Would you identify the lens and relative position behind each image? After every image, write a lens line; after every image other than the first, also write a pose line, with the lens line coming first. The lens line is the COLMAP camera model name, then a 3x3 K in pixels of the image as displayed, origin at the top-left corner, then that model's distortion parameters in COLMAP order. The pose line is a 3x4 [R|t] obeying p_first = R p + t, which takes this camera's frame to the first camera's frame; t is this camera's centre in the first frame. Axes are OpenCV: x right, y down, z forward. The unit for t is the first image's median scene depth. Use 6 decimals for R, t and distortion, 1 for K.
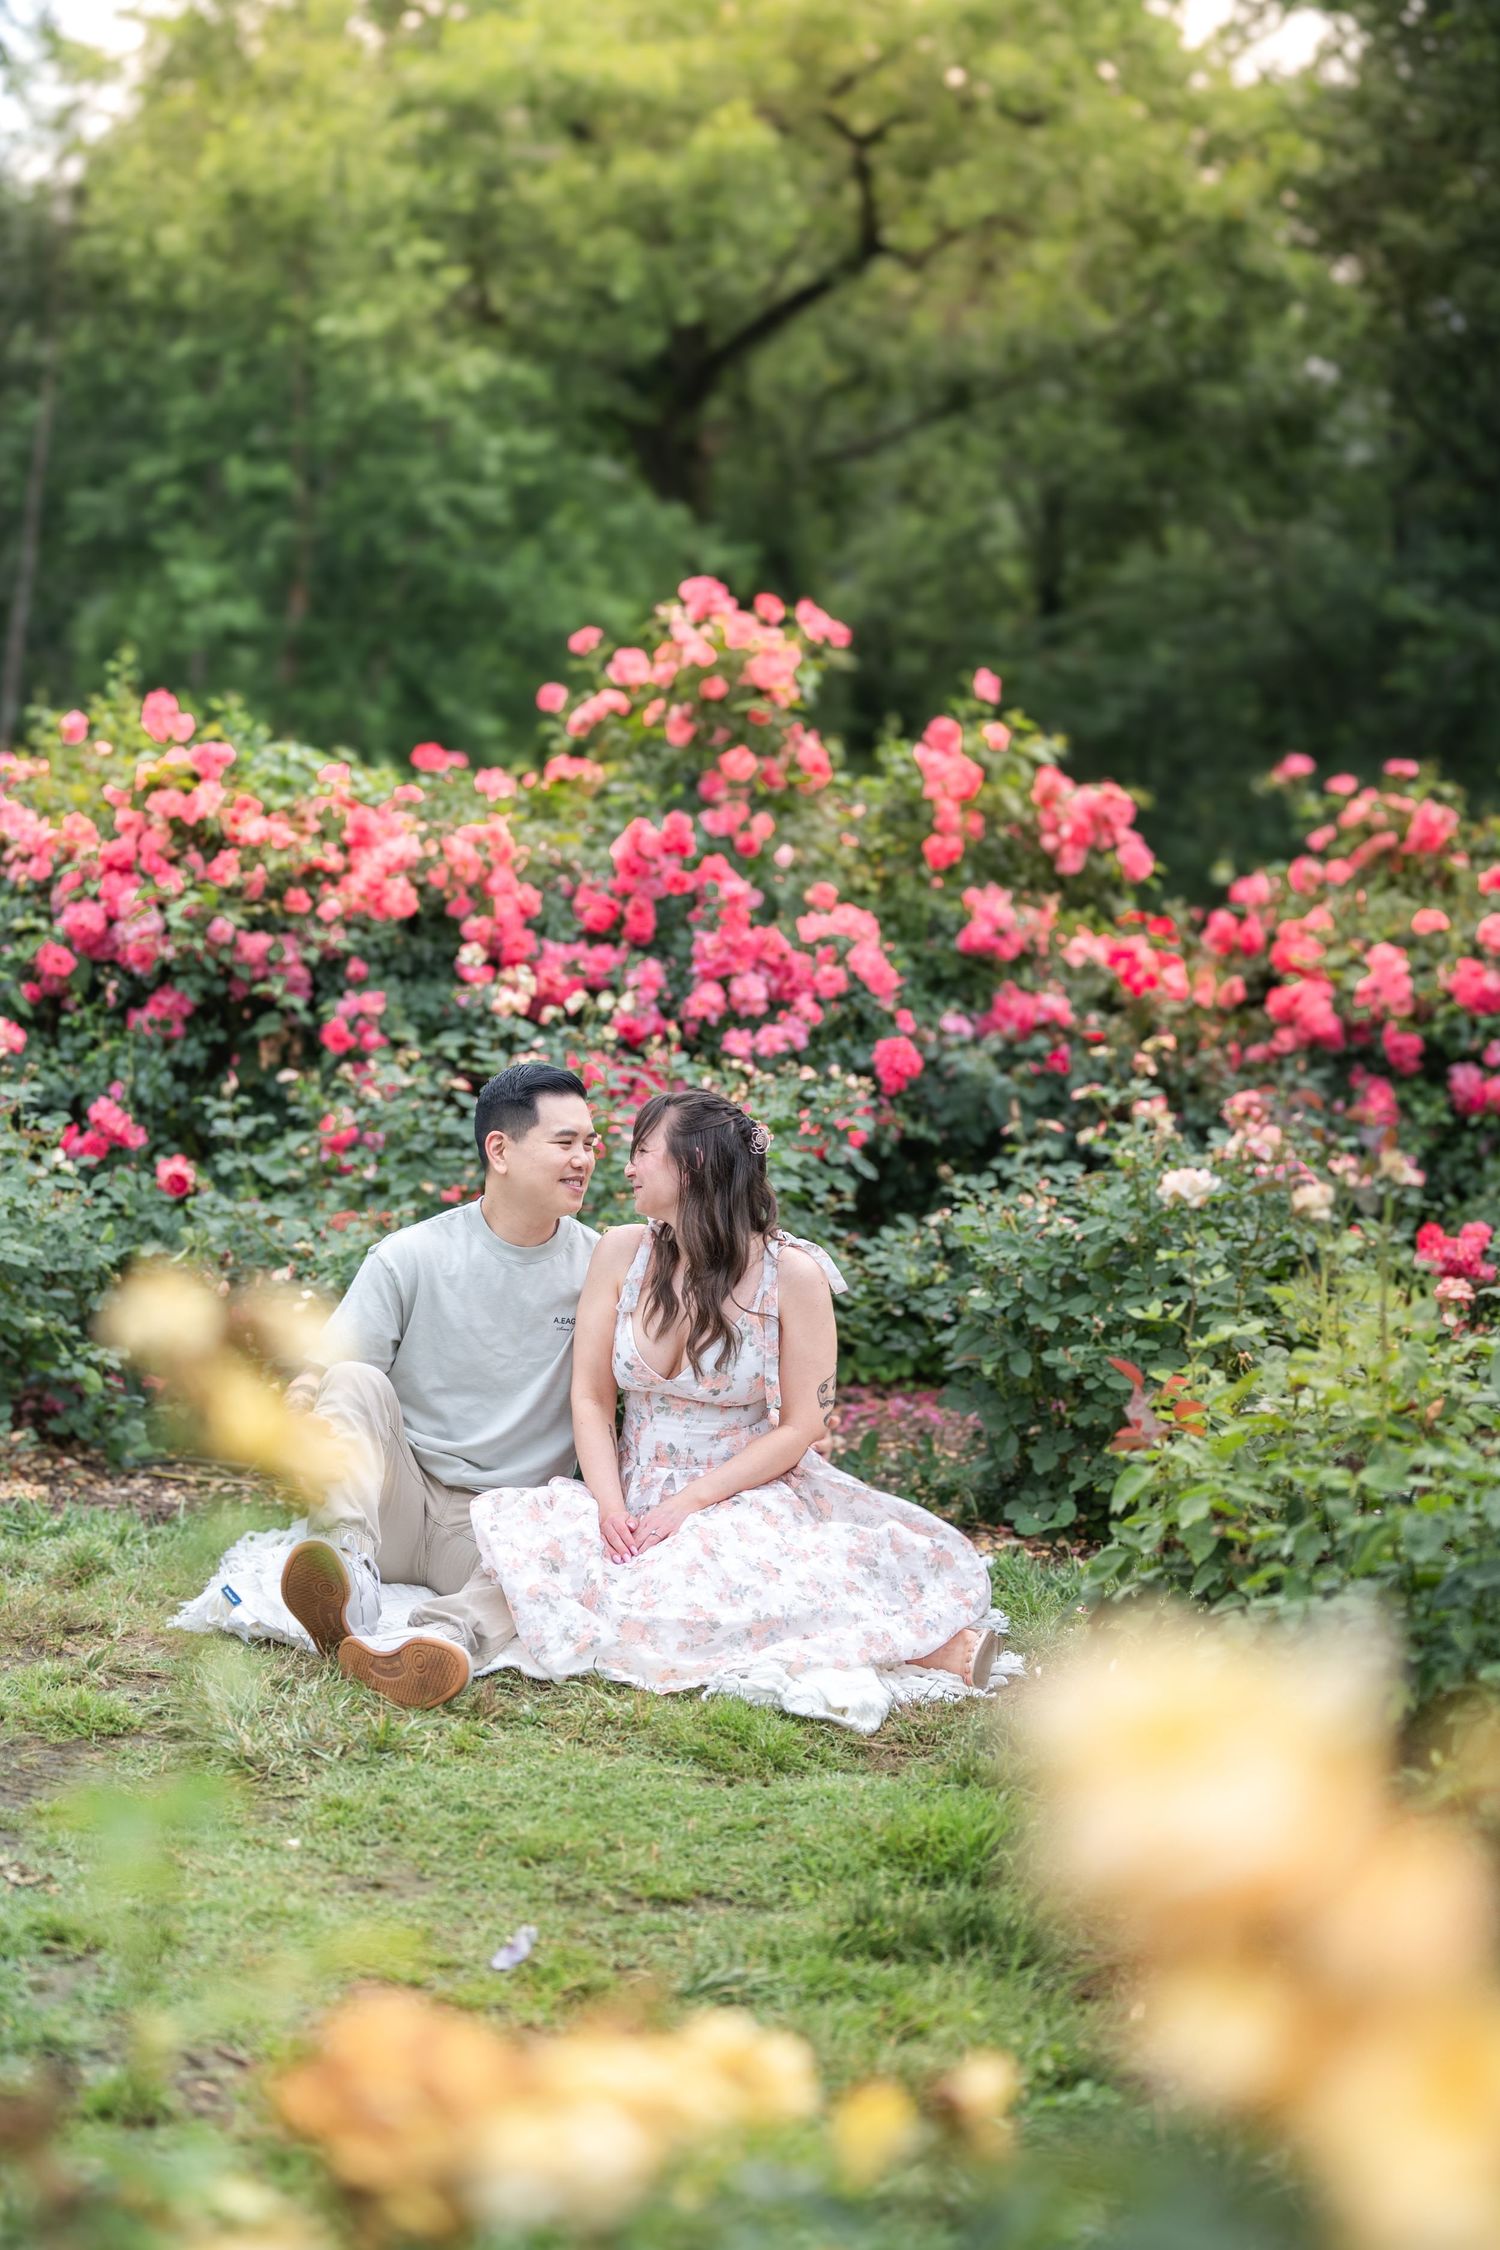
lens RADIAL K [[3209.7, 0, 749.9], [0, 3209.7, 1127.2], [0, 0, 1]] dist [0.003411, -0.853421]
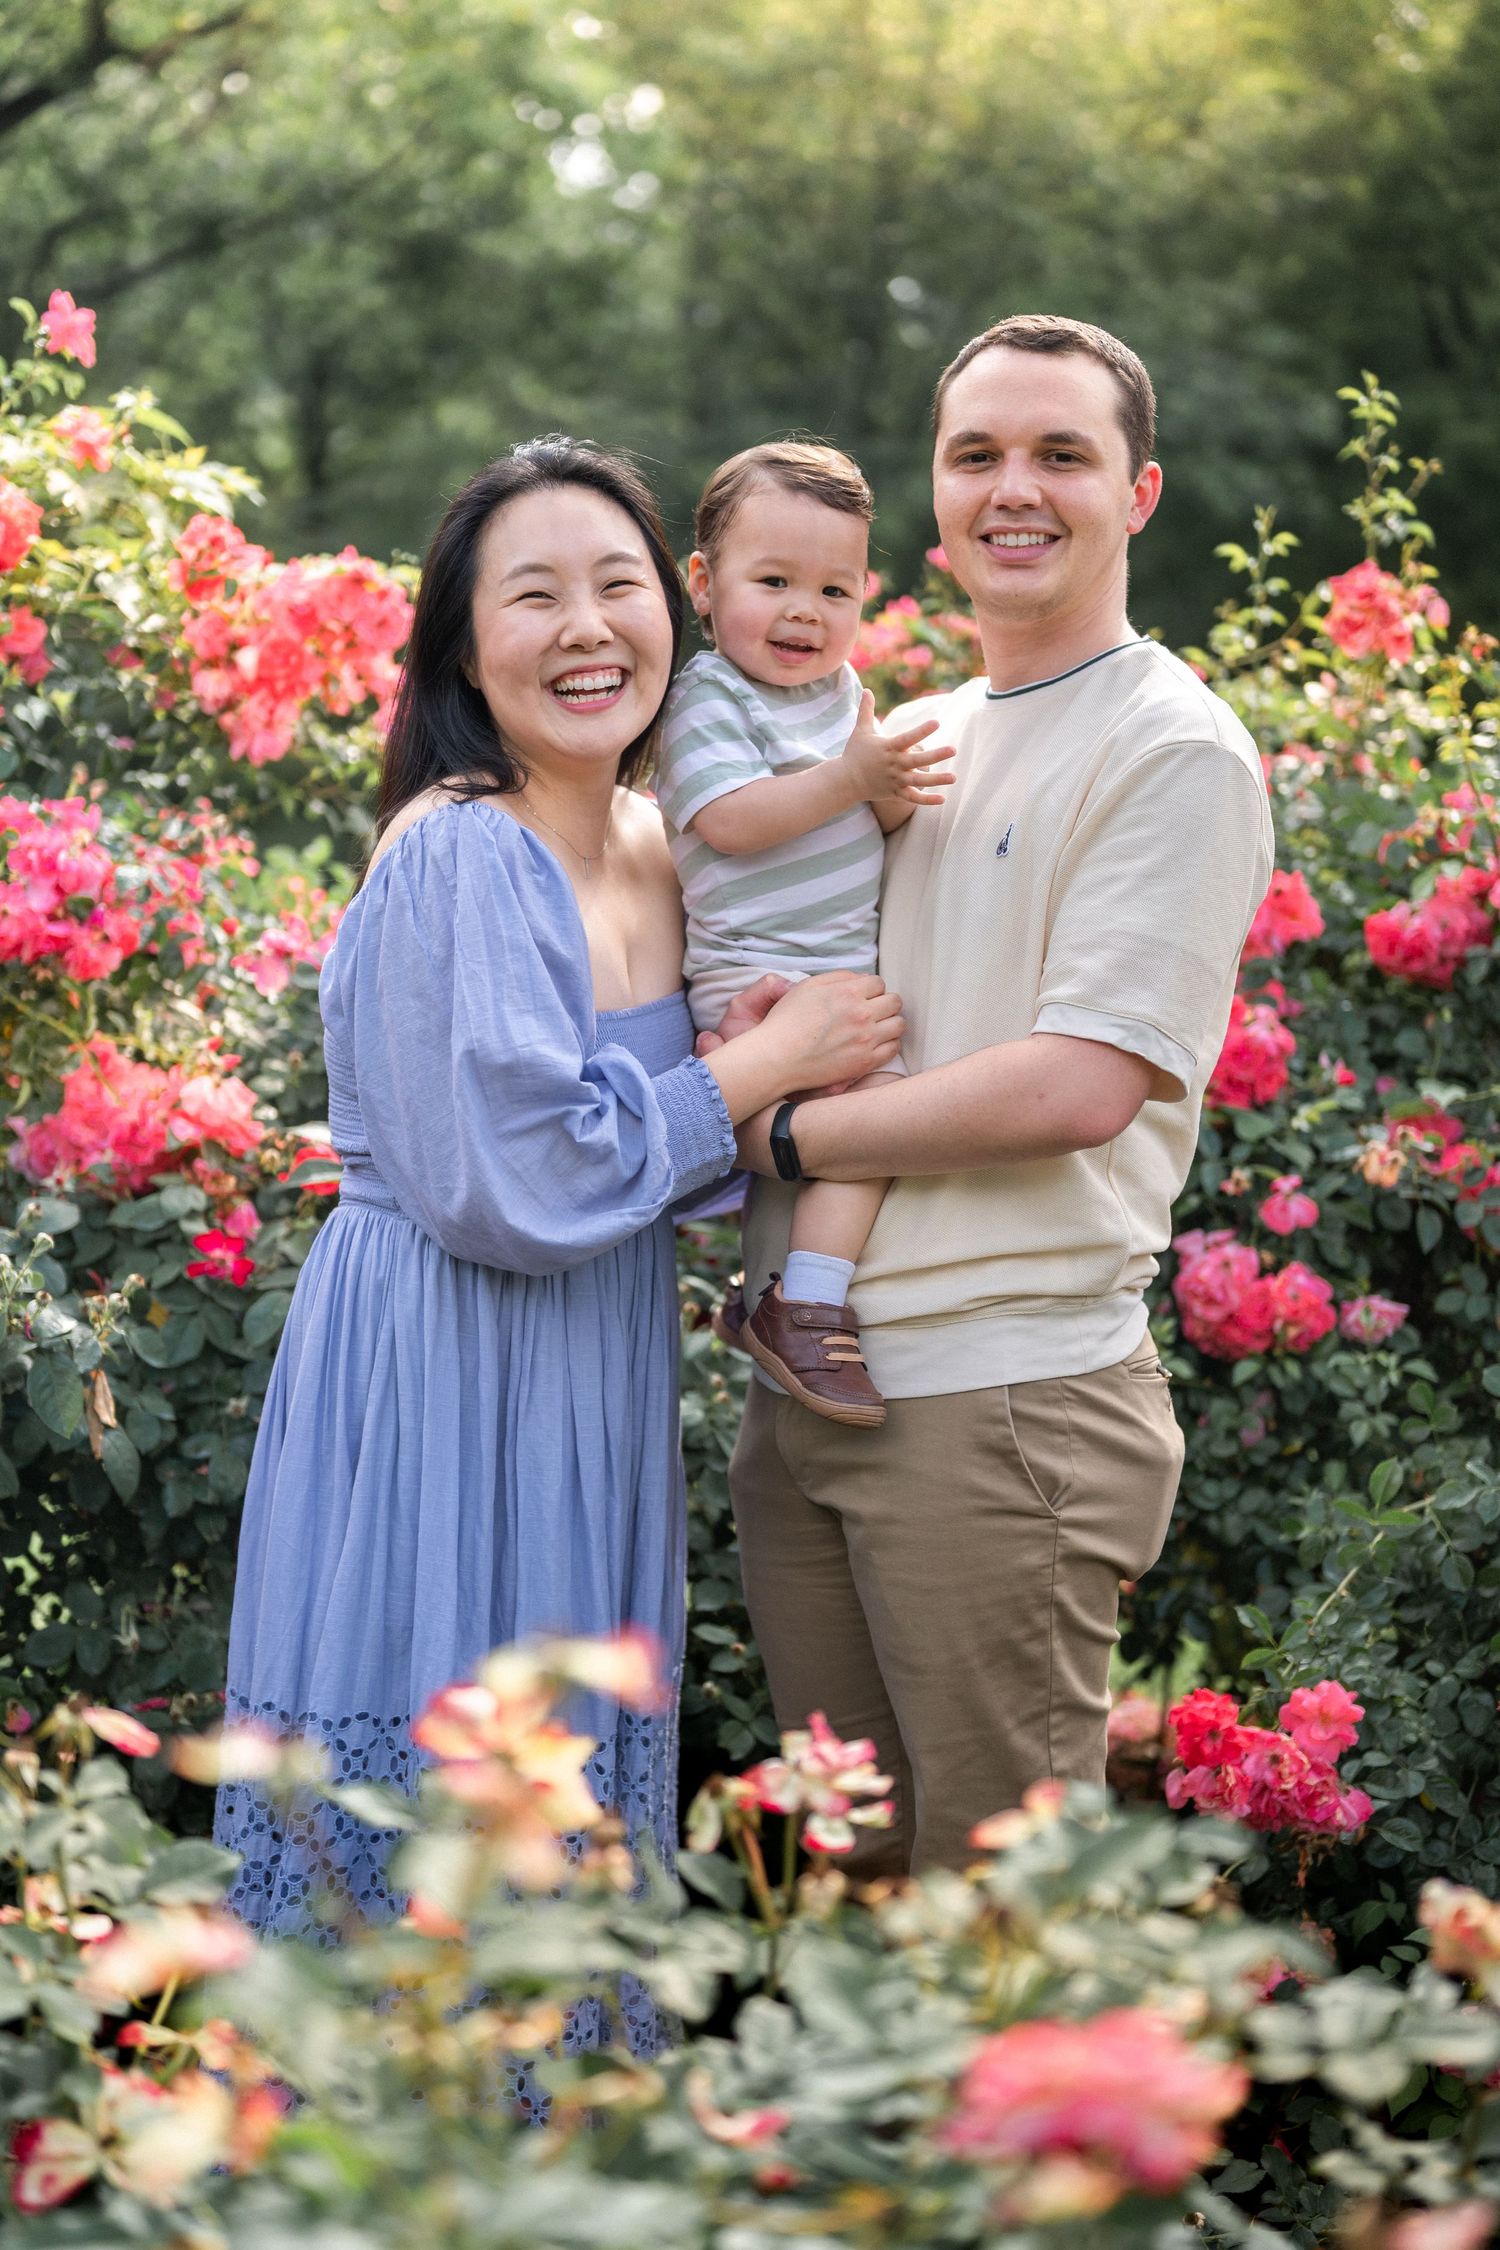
lens RADIAL K [[3209.7, 0, 749.9], [0, 3209.7, 1127.2], [0, 0, 1]] dist [0.003411, -0.853421]
pose [[0.974815, -0.013377, 0.222614, 0.026443], [0.007186, 0.999565, 0.028599, -0.016904], [-0.222900, -0.026279, 0.974487, 0.224496]]
